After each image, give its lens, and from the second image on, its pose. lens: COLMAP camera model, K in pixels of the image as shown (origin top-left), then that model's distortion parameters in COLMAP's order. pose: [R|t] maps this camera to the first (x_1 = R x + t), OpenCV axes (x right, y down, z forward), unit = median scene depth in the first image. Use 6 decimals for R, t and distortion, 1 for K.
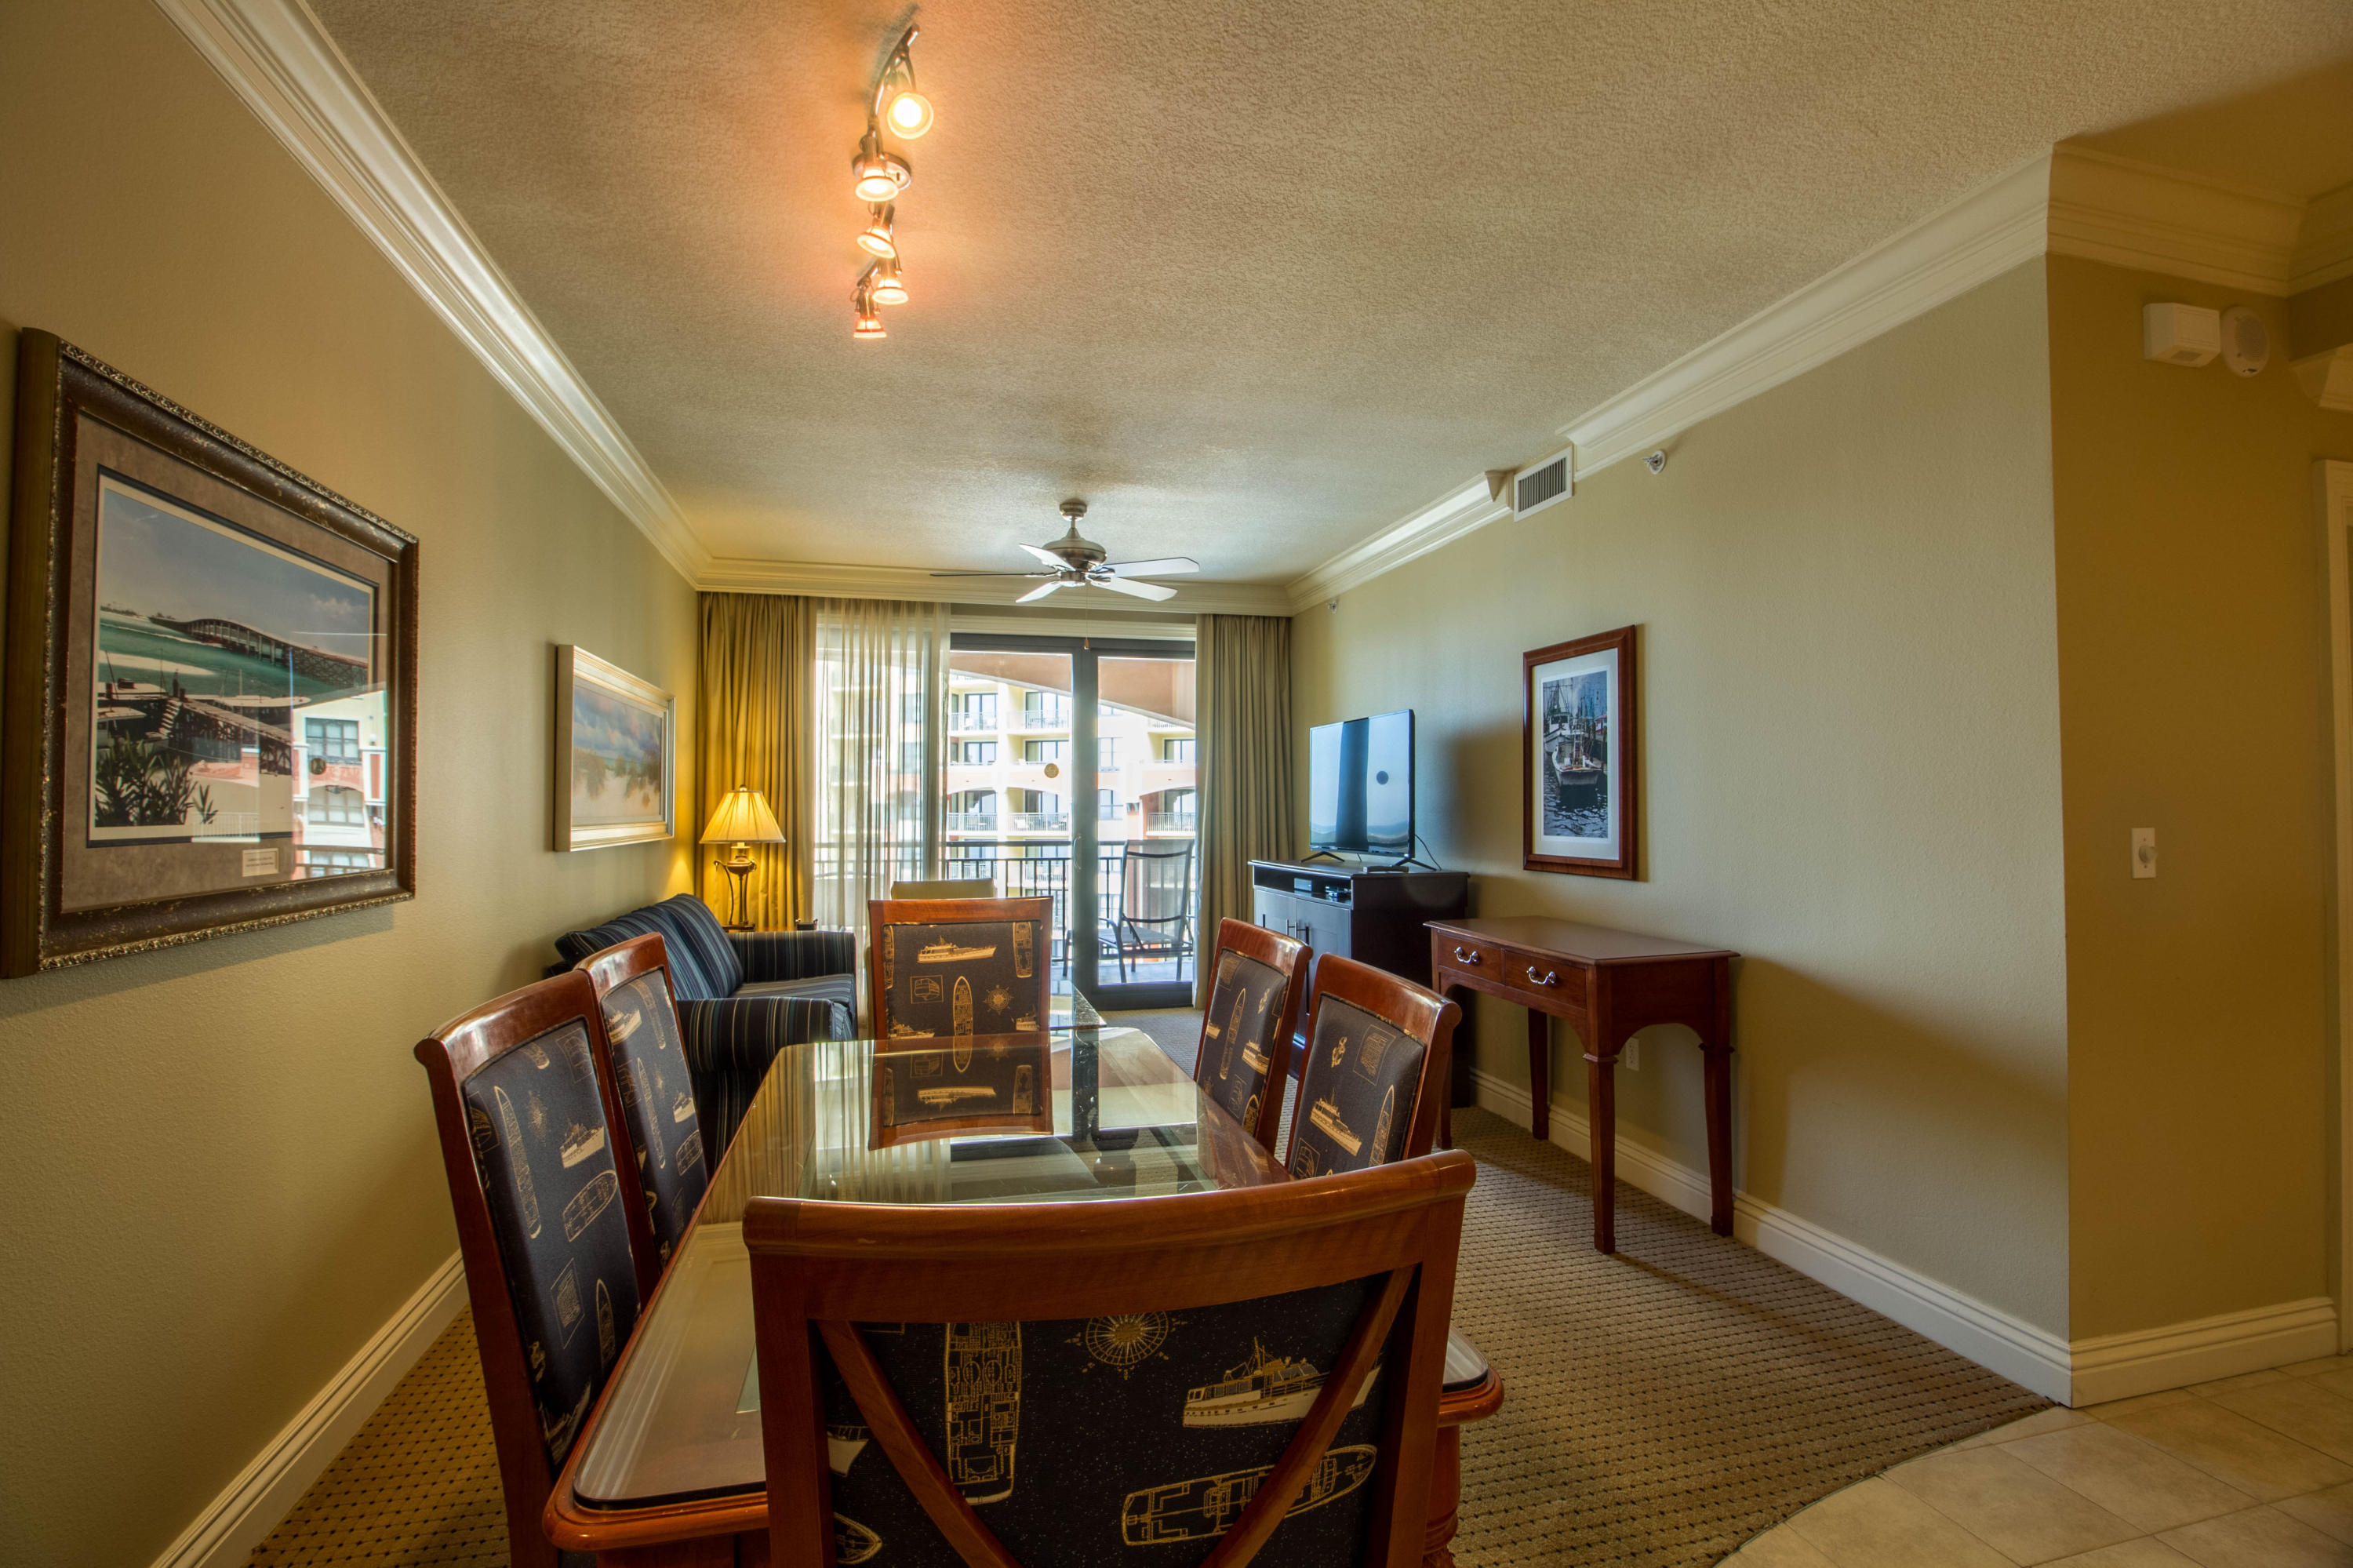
lens RADIAL K [[1111.3, 0, 1176.5], [0, 1111.3, 784.0], [0, 0, 1]] dist [-0.000719, -0.000052]
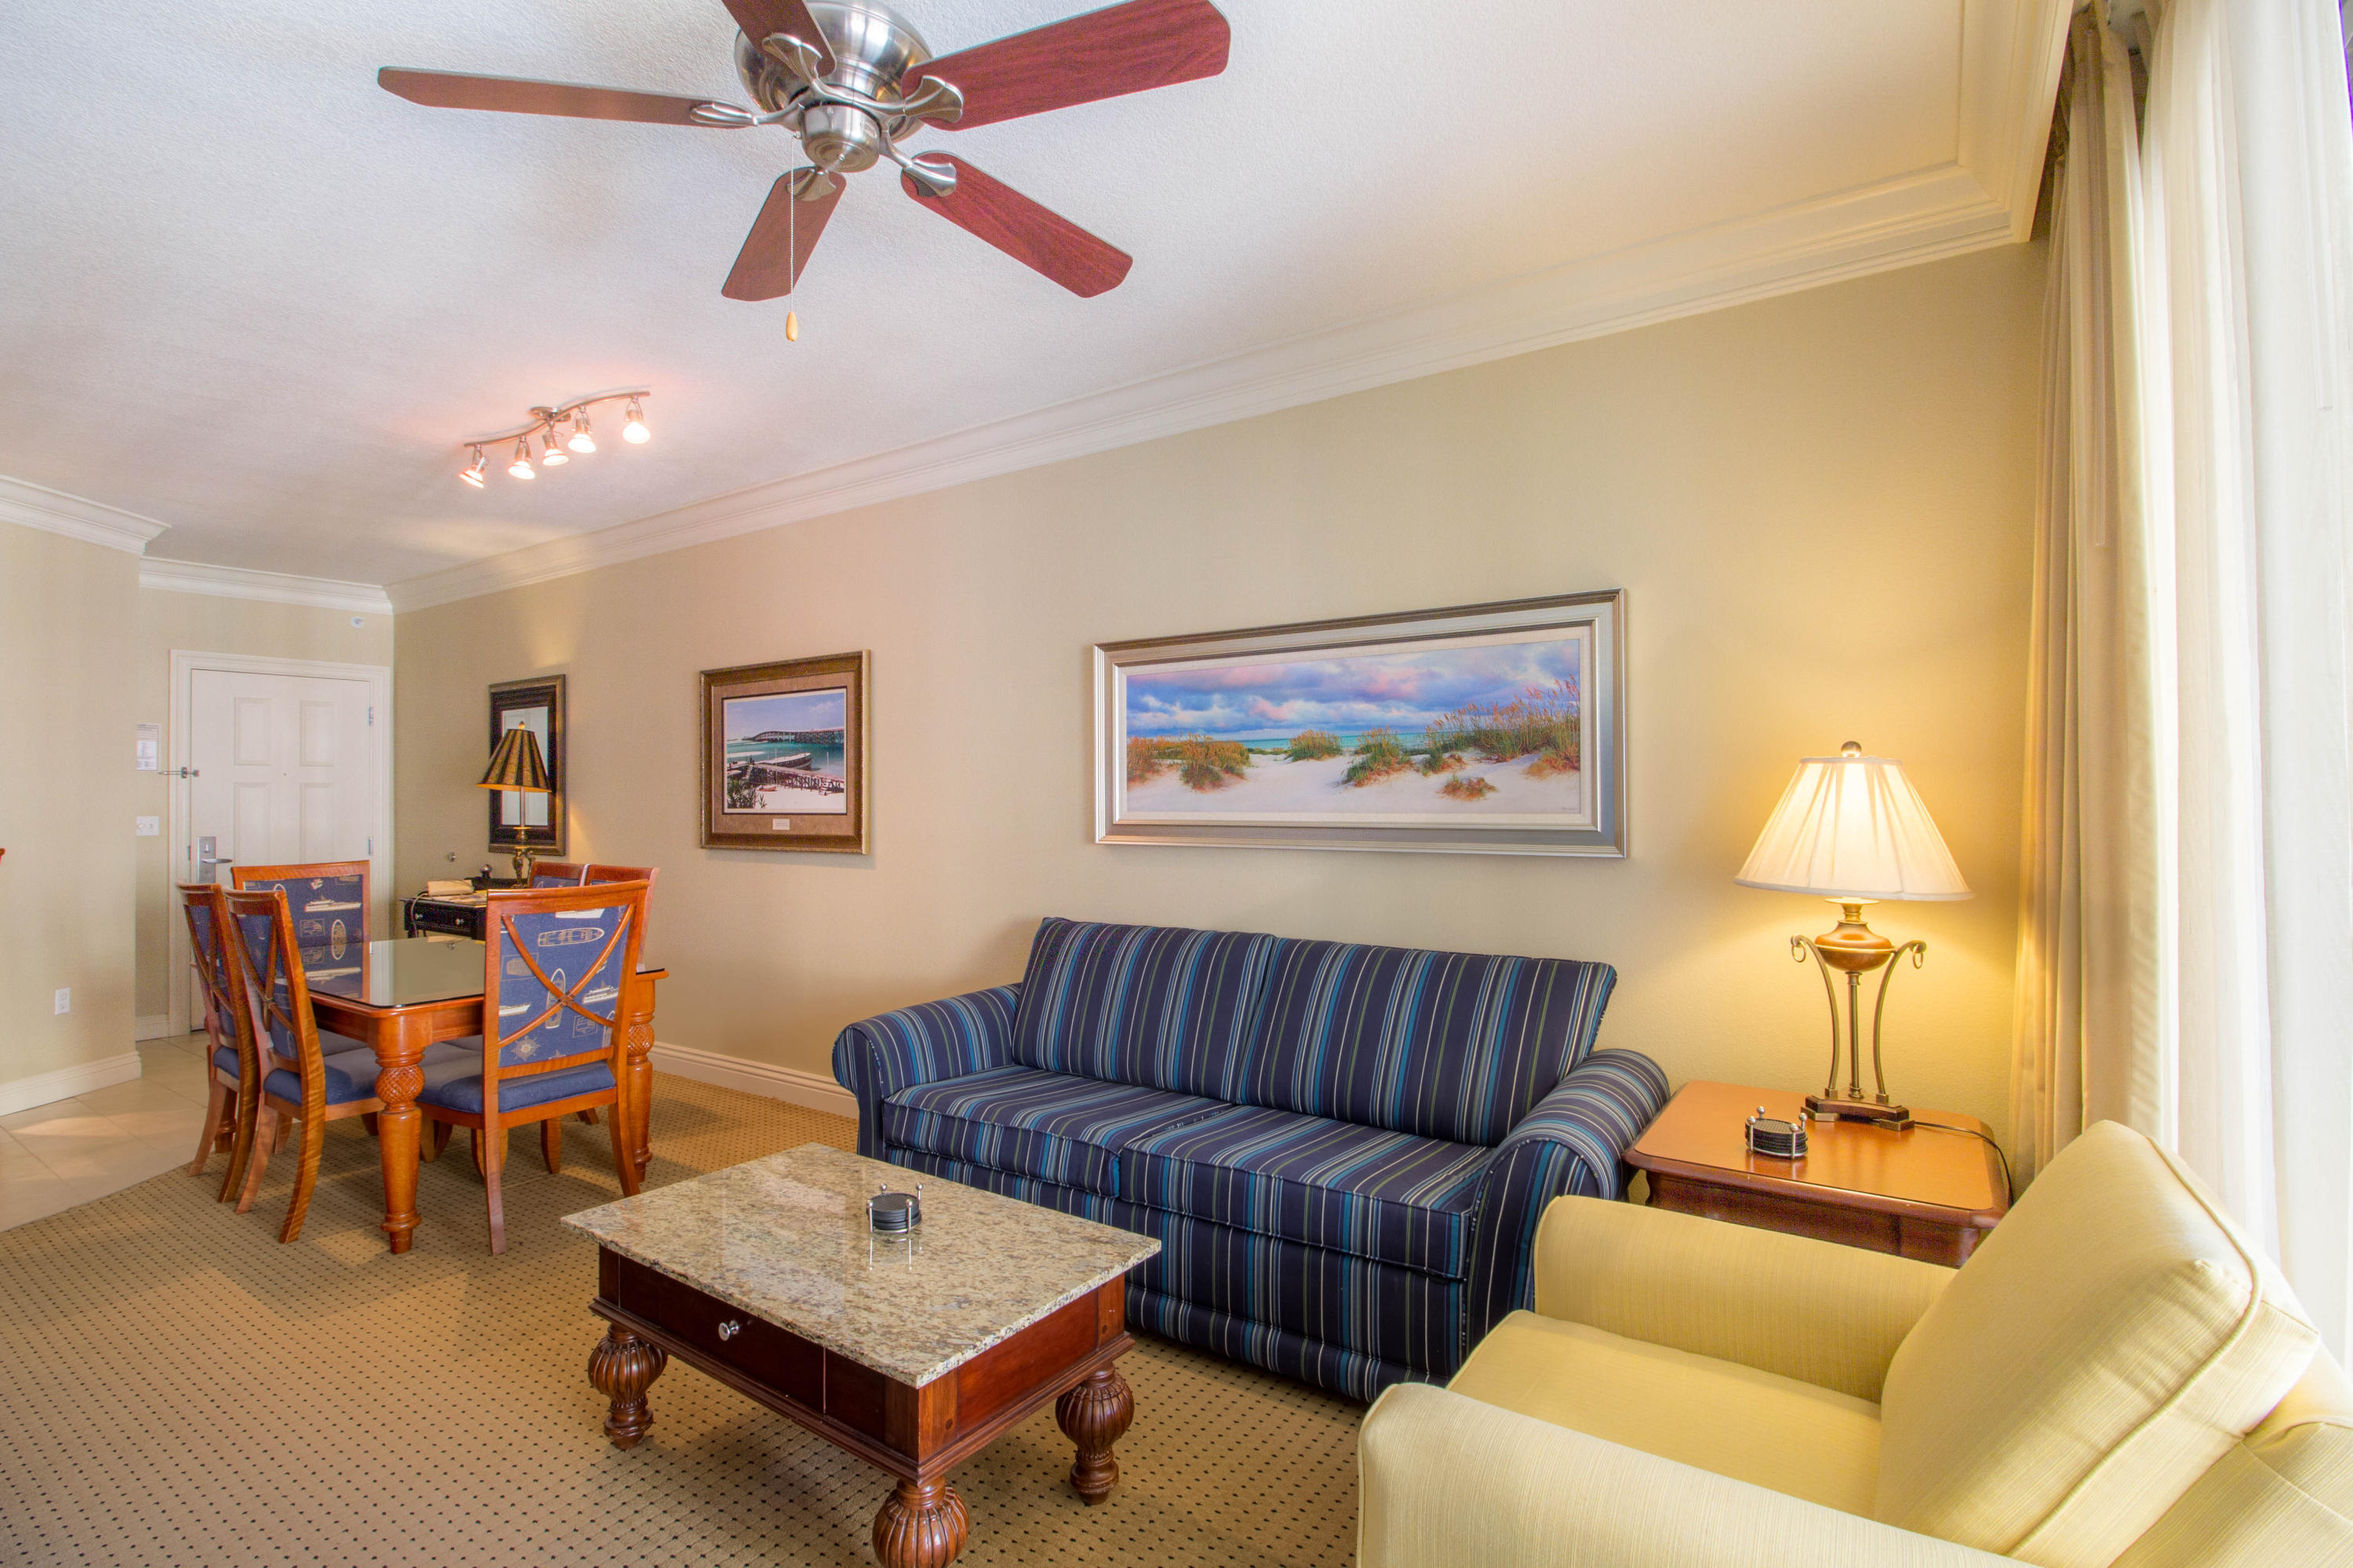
lens RADIAL K [[1111.3, 0, 1176.5], [0, 1111.3, 784.0], [0, 0, 1]] dist [-0.000719, -0.000052]
pose [[-0.754113, -0.001271, -0.656744, 0.155061], [0.020270, 0.999477, -0.025210, 0.068978], [0.656432, -0.032323, -0.753693, 3.930802]]
